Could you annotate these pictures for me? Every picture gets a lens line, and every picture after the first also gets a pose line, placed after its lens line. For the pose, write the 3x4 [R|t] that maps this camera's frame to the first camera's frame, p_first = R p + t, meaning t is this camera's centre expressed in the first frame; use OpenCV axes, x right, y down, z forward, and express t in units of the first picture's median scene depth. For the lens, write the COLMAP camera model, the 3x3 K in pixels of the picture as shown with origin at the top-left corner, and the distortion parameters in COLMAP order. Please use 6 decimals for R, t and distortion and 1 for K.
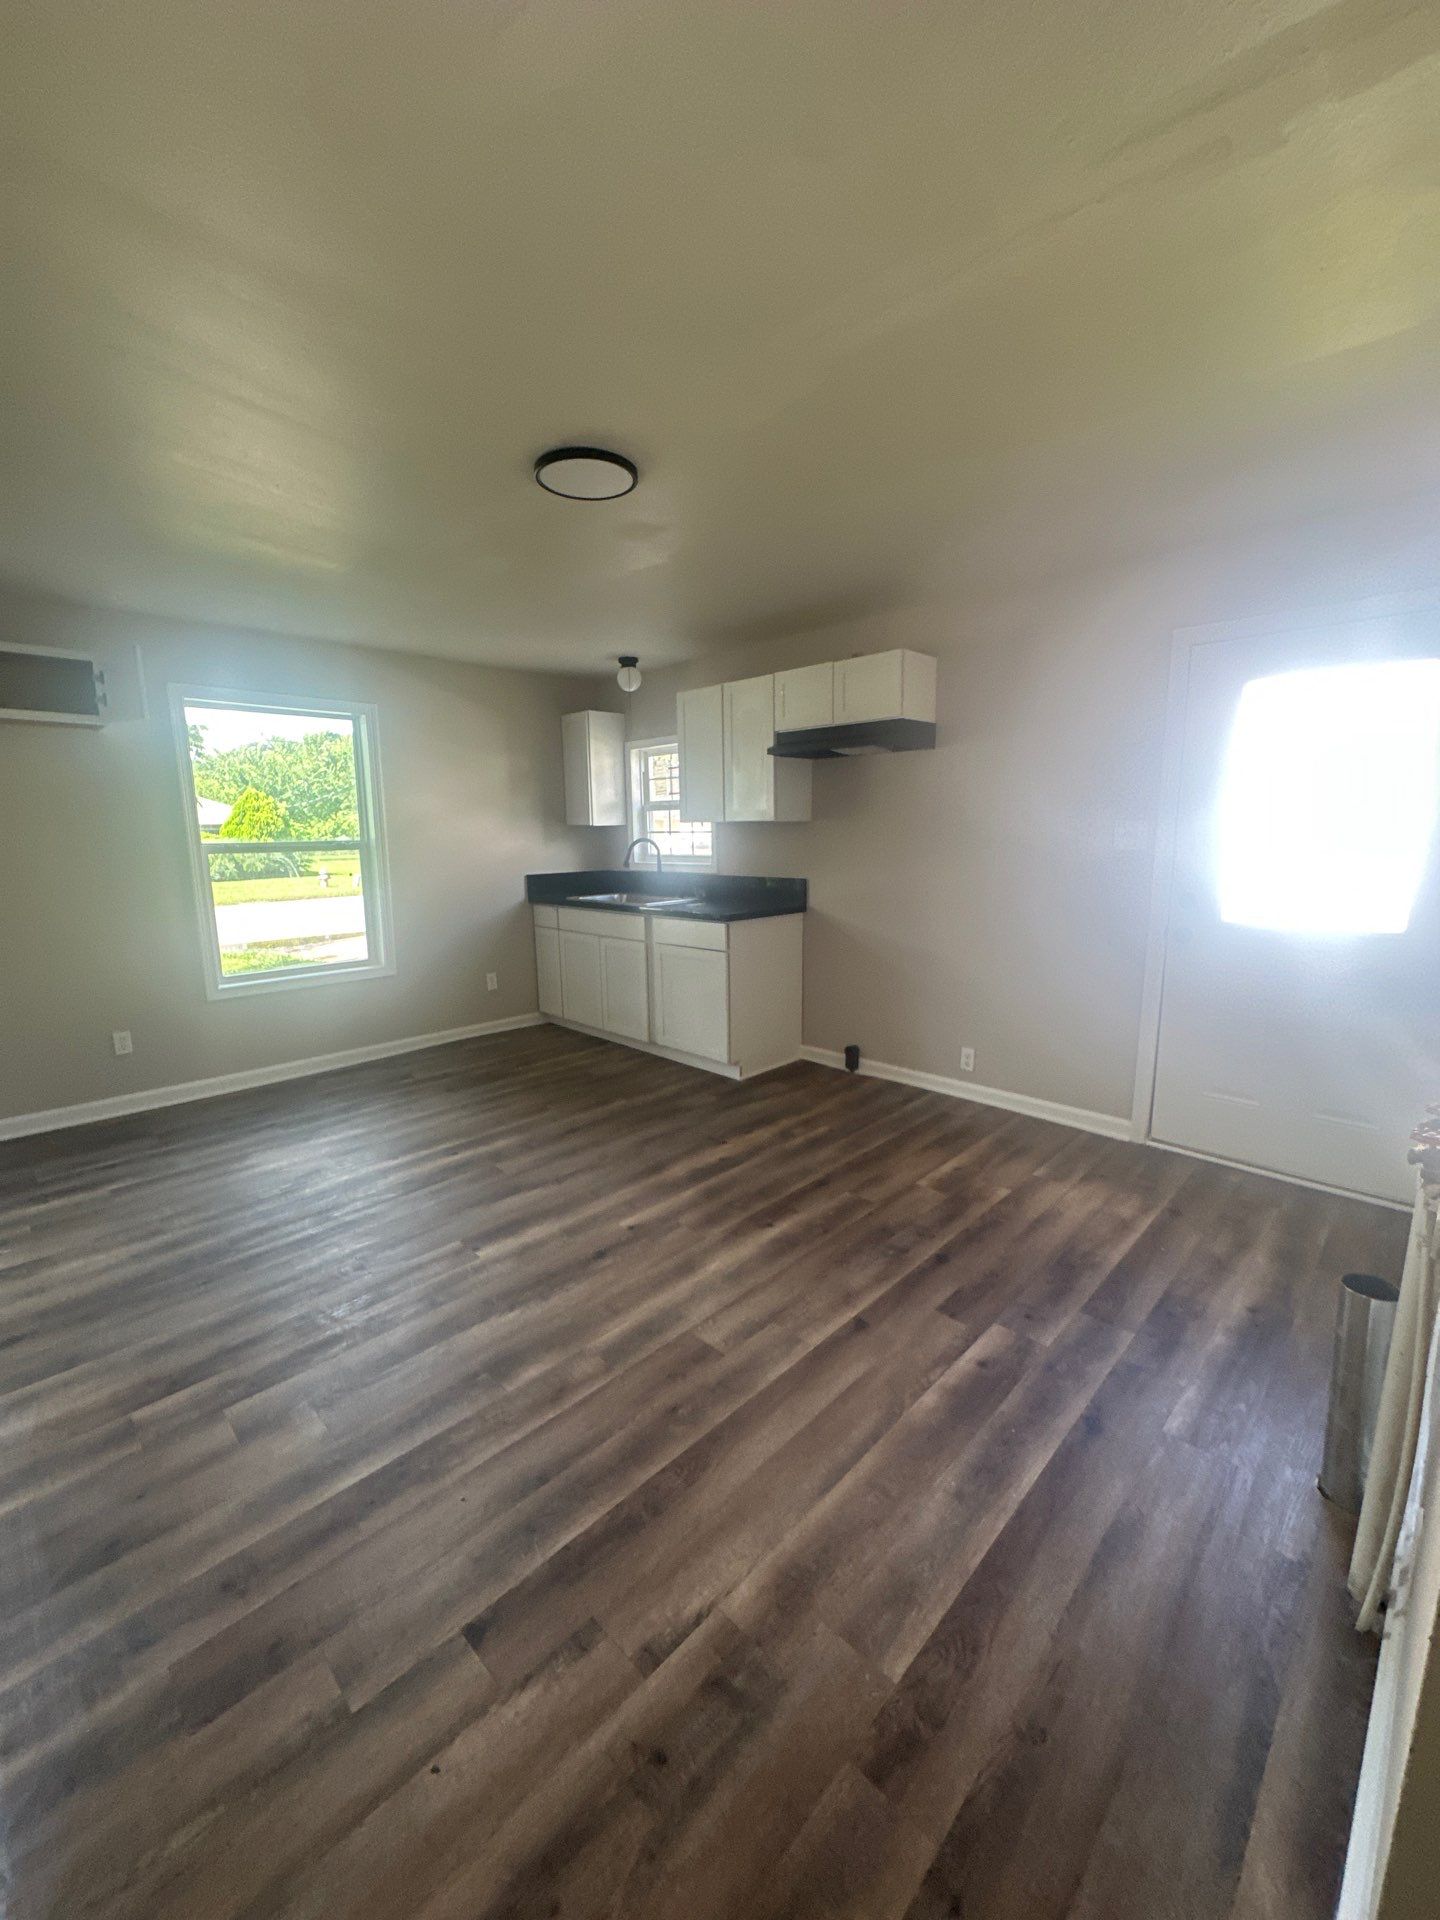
lens RADIAL K [[765.3, 0, 717.5], [0, 765.3, 963.9], [0, 0, 1]] dist [-0.000986, 0.000545]
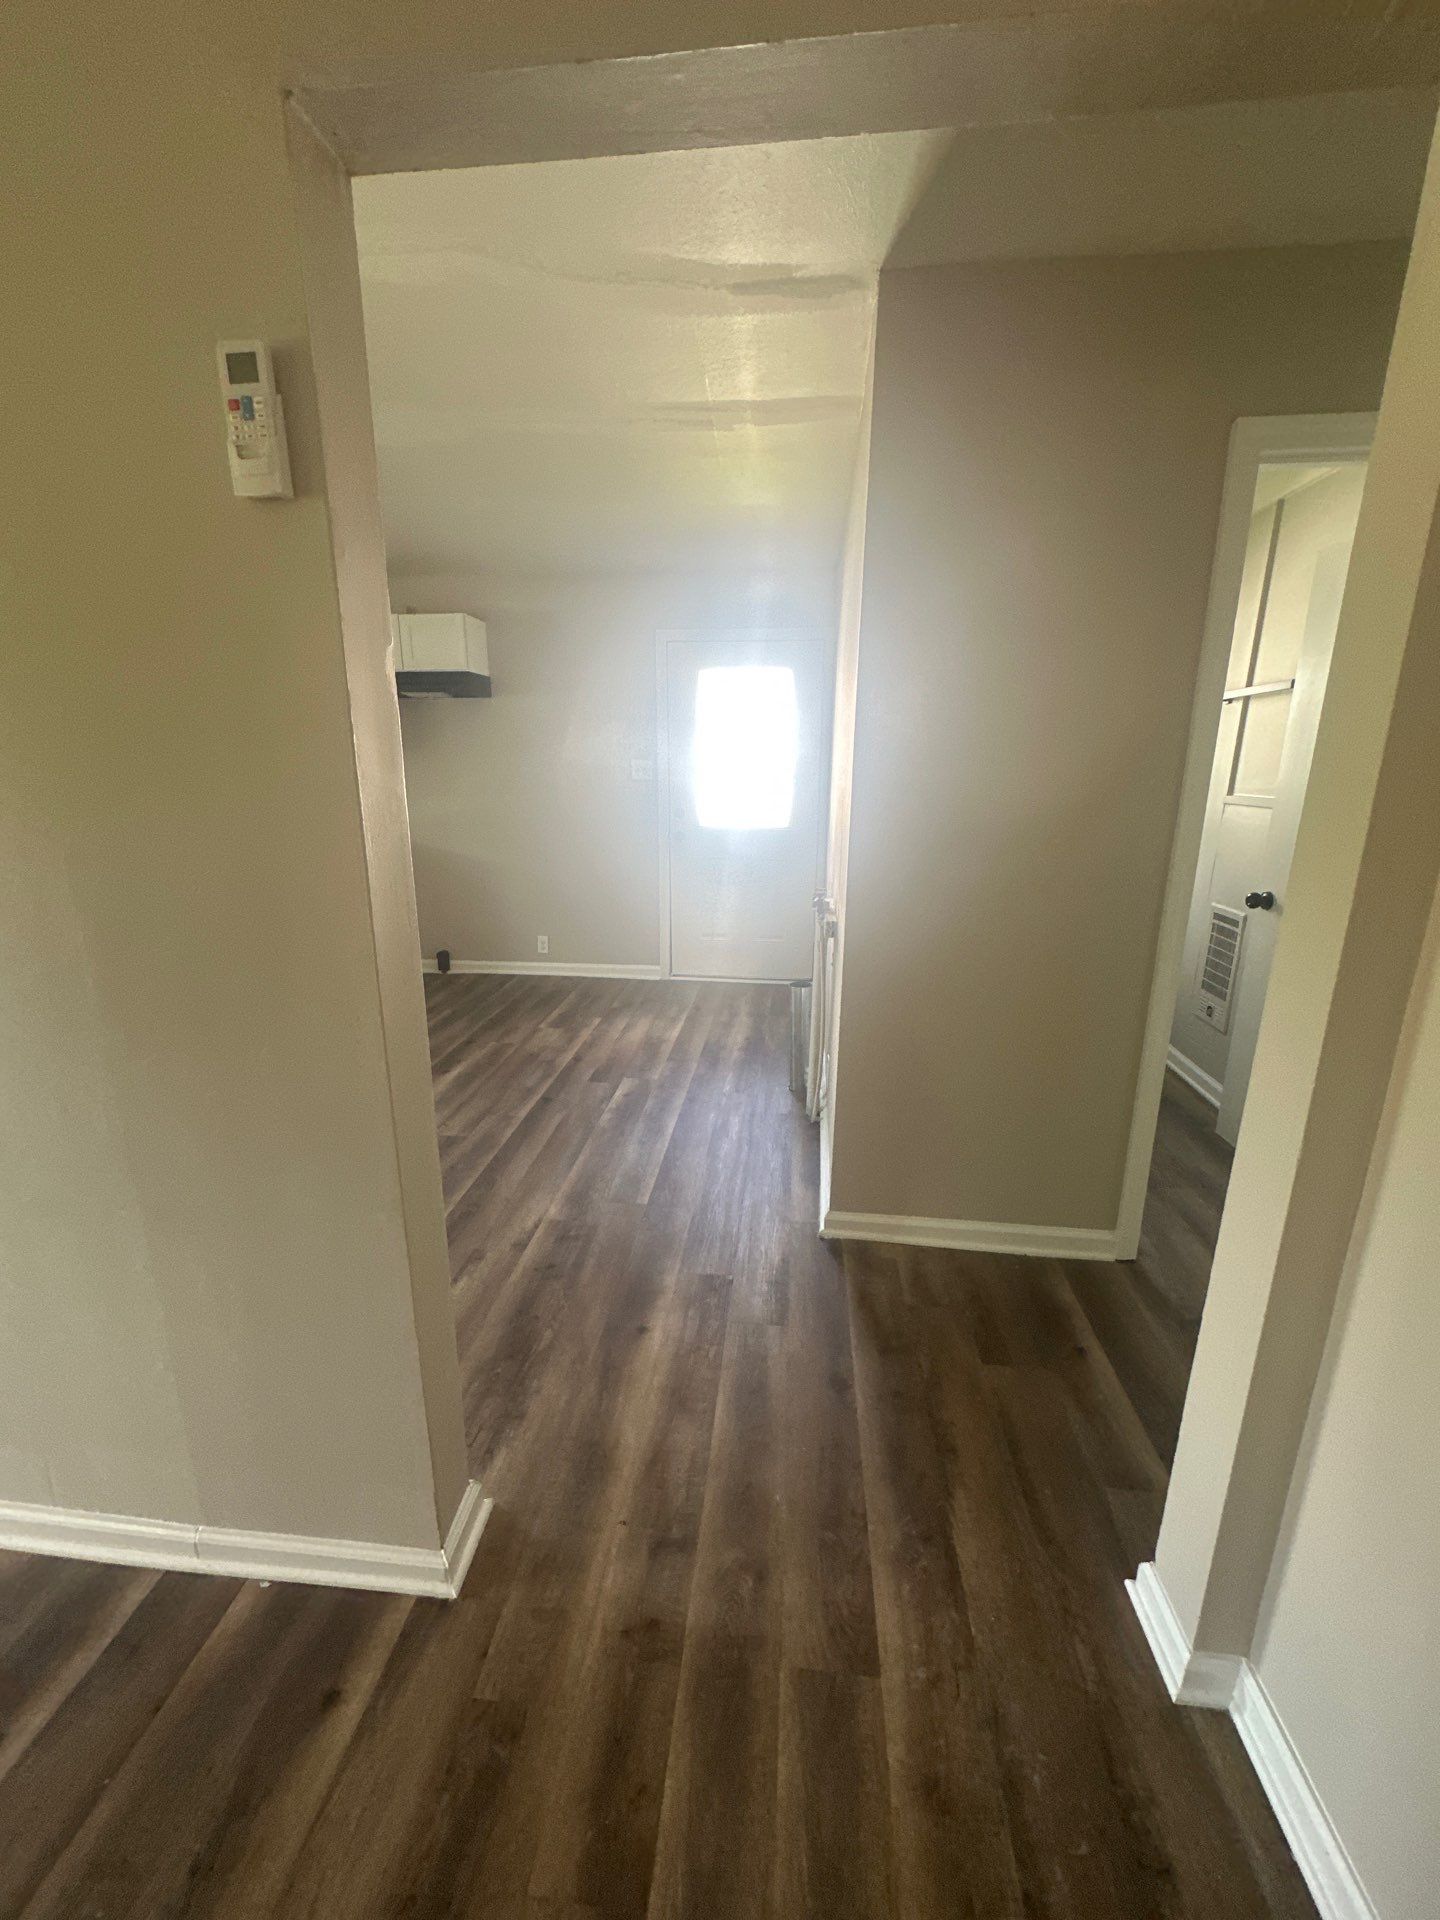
lens RADIAL K [[765.3, 0, 718.5], [0, 765.3, 959.4], [0, 0, 1]] dist [-0.000986, 0.000545]
pose [[0.782081, -0.138454, 0.607602, -0.382681], [0.097525, 0.990186, 0.100103, 0.082386], [-0.615499, -0.019032, 0.787908, -0.333647]]
